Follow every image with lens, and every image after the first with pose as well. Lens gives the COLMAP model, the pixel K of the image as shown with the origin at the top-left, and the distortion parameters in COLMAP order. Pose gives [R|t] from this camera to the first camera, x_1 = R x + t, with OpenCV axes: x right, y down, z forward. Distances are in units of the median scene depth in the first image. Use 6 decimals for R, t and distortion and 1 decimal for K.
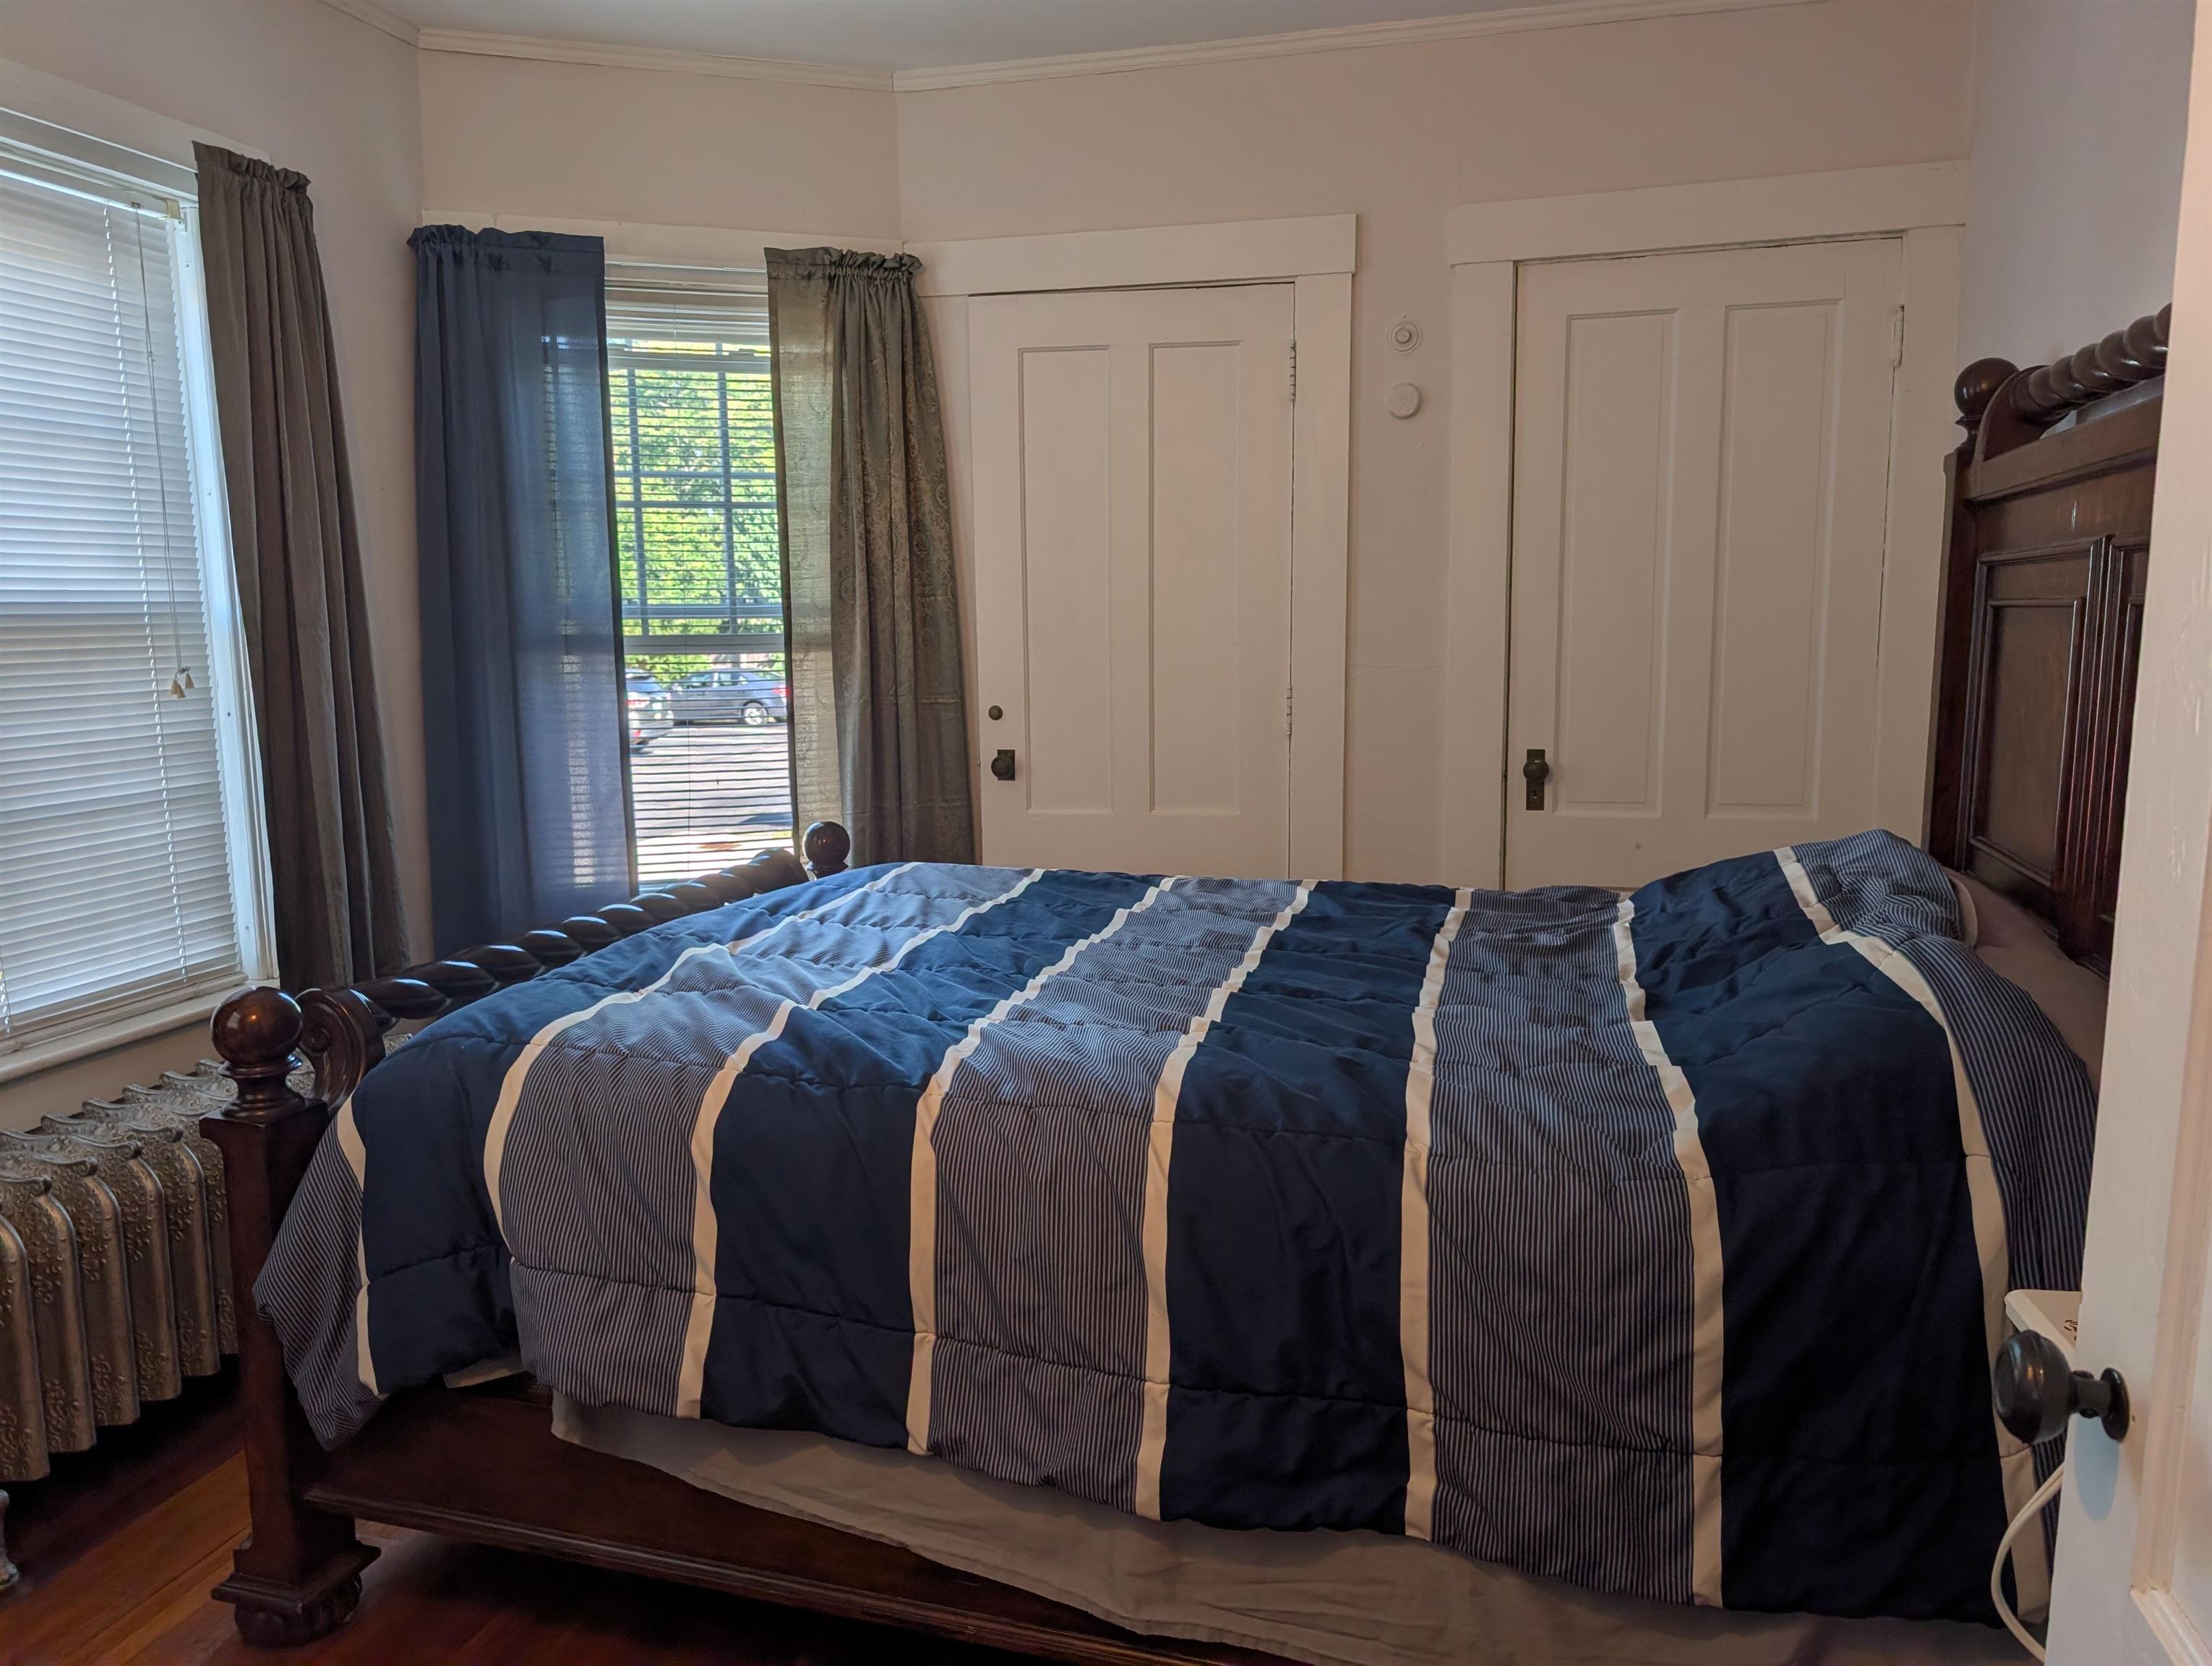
lens RADIAL K [[1587.7, 0, 1103.6], [0, 1587.7, 837.5], [0, 0, 1]] dist [0.028537, -0.015147]
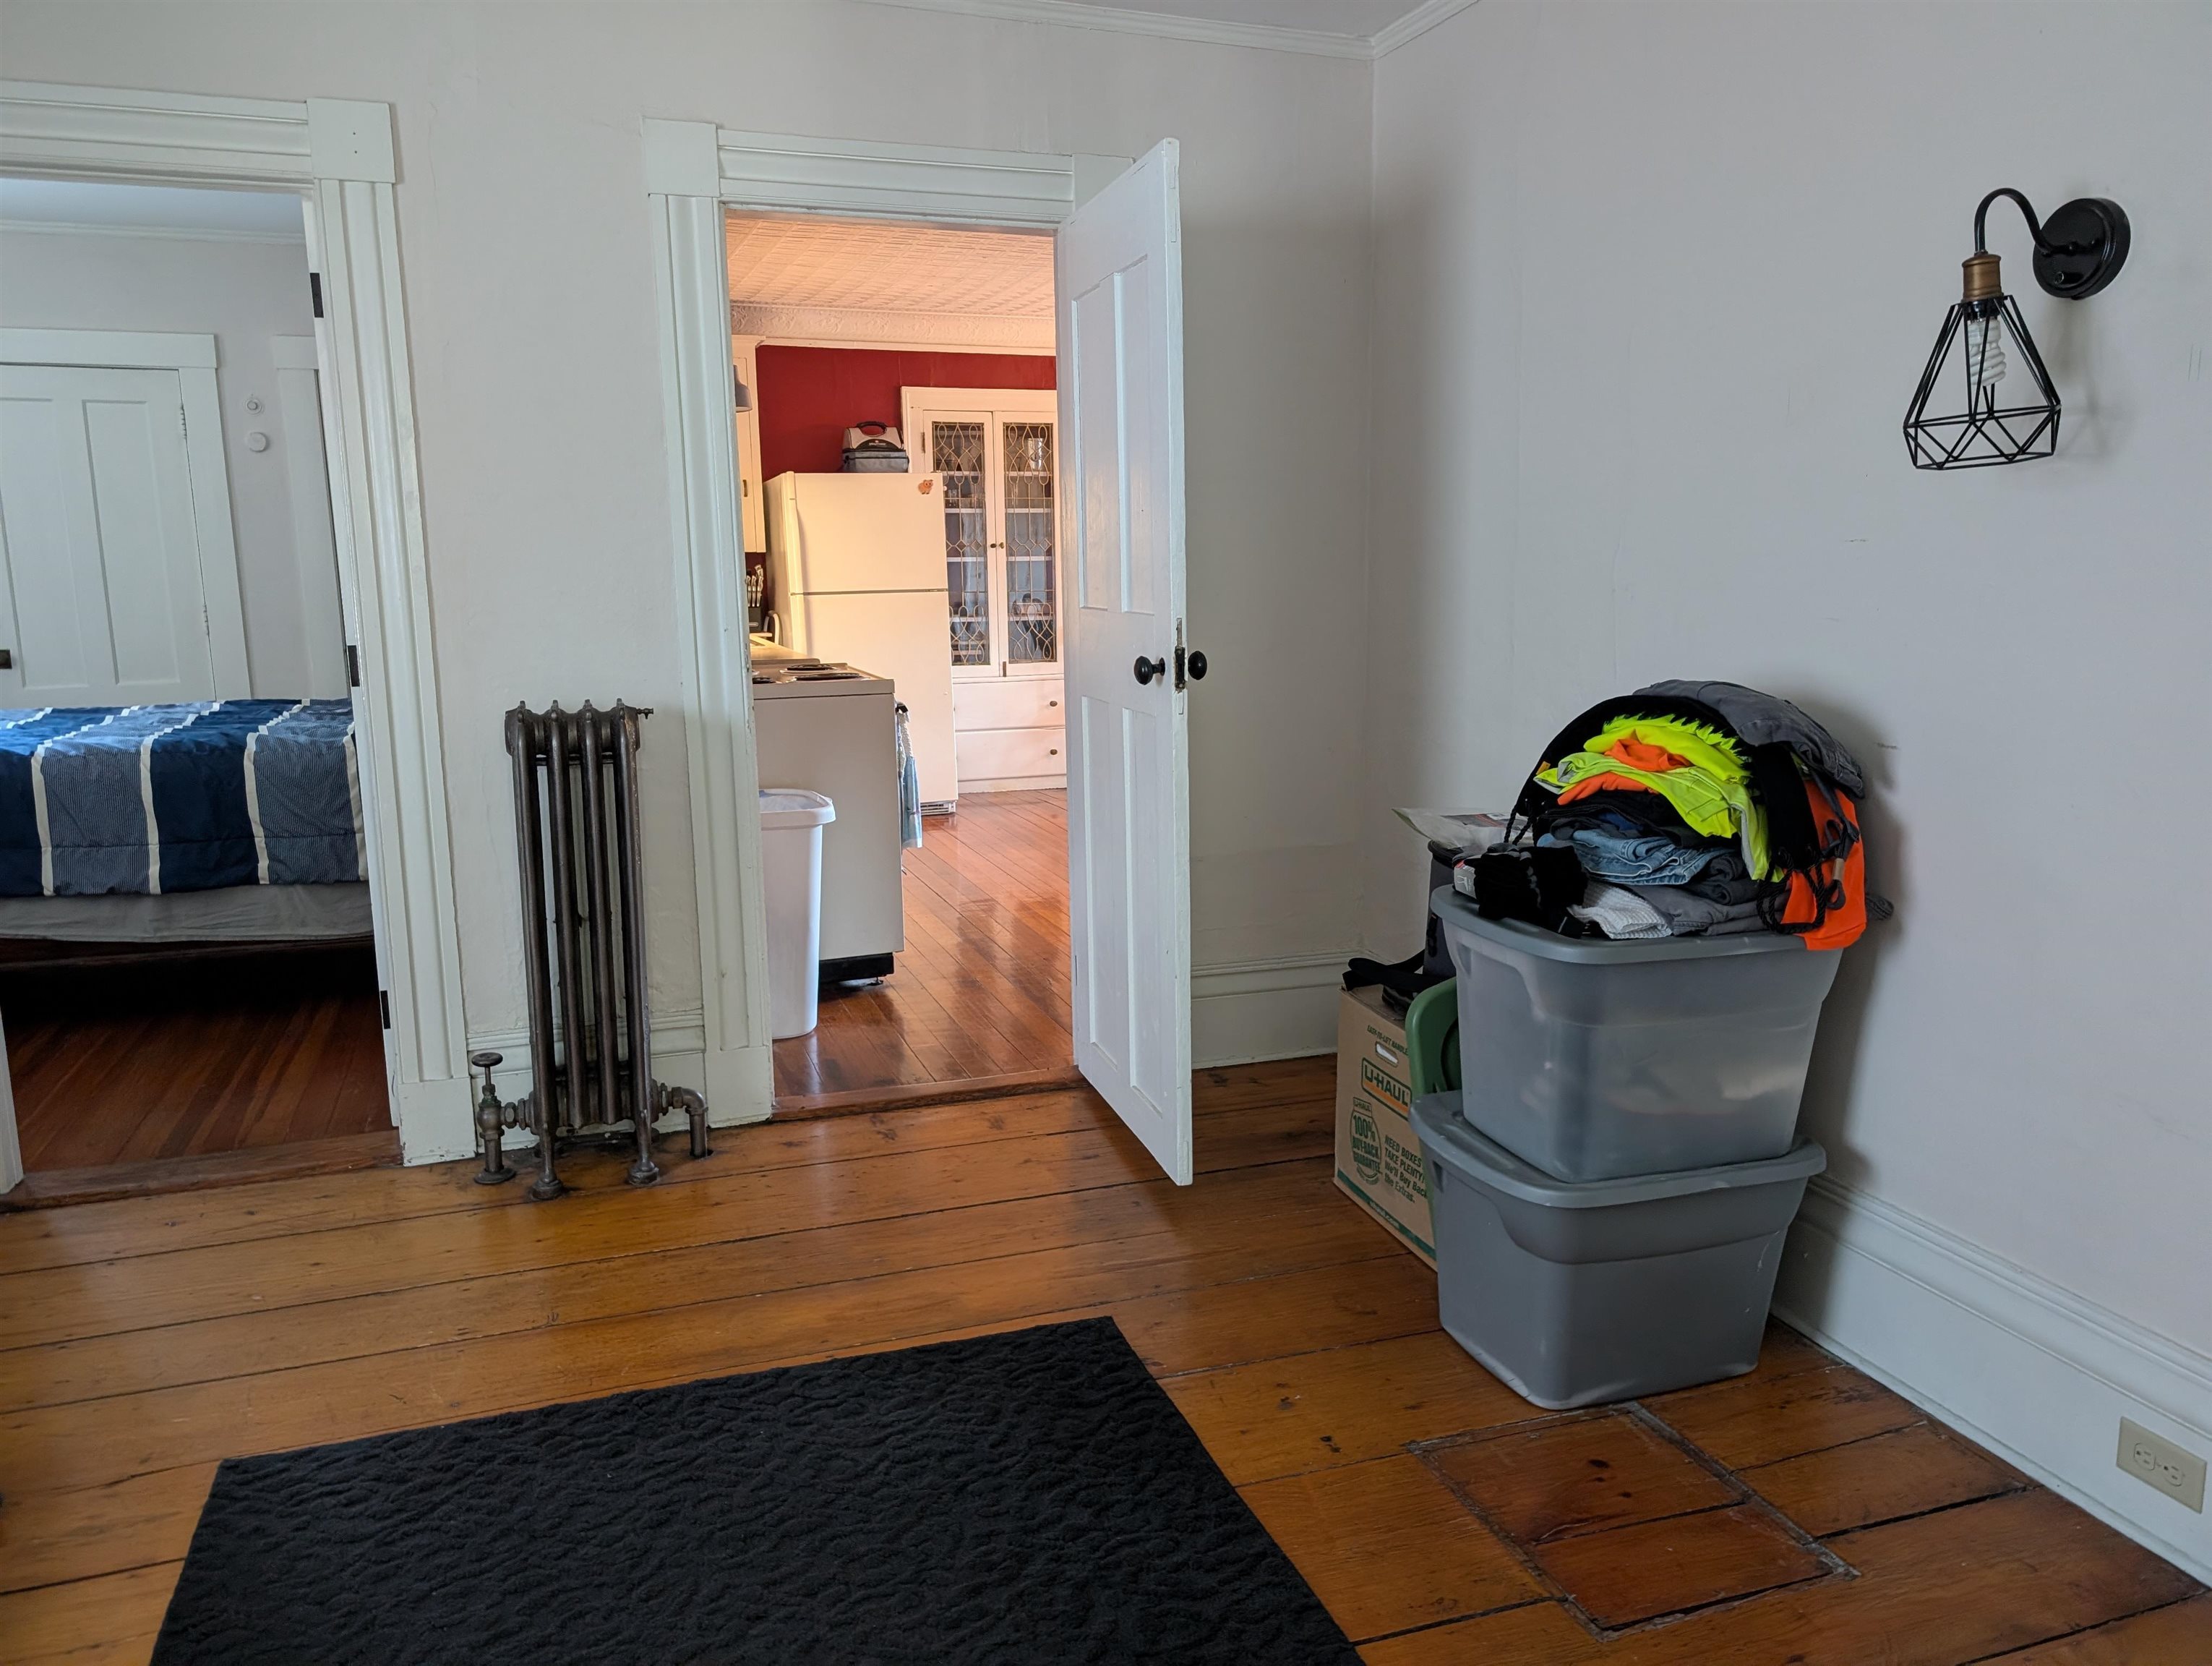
lens RADIAL K [[1587.7, 0, 1106.7], [0, 1587.7, 827.4], [0, 0, 1]] dist [0.028537, -0.015147]
pose [[0.825948, -0.100540, 0.554708, -0.135853], [0.083237, 0.994933, 0.056391, 0.287844], [-0.557567, -0.000404, 0.830132, -2.188226]]
